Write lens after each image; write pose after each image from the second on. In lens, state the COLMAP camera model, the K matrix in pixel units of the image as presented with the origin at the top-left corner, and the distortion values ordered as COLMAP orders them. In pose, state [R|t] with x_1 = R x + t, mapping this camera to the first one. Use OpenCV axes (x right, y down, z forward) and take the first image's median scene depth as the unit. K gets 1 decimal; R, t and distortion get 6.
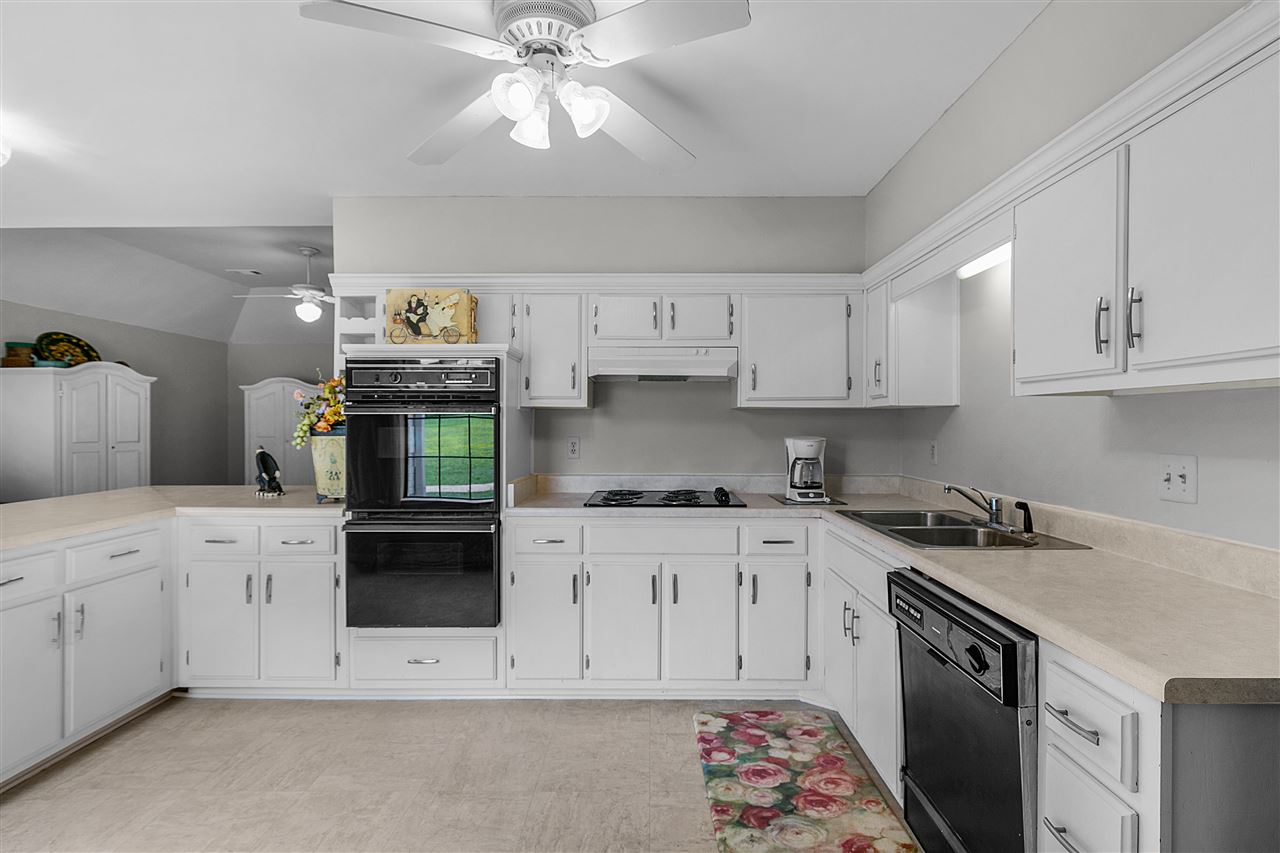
lens RADIAL K [[588.3, 0, 640.0], [0, 588.3, 426.5], [0, 0, 1]] dist [0.000084, -0.000243]
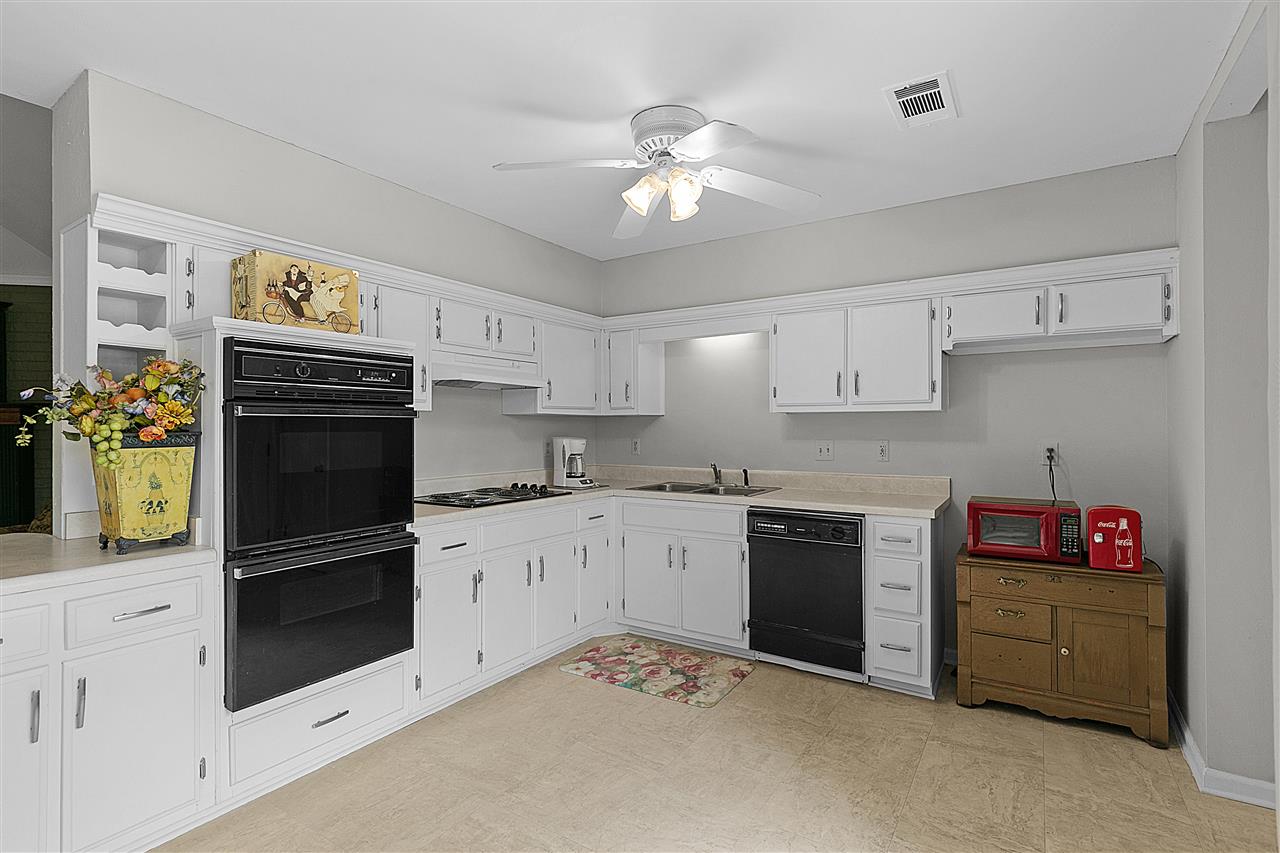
lens RADIAL K [[588.3, 0, 640.0], [0, 588.3, 426.5], [0, 0, 1]] dist [0.000084, -0.000243]
pose [[0.560203, -0.001461, 0.828354, -0.797278], [0.008903, 0.999951, -0.004258, 0.000267], [-0.828308, 0.009761, 0.560188, 0.180775]]
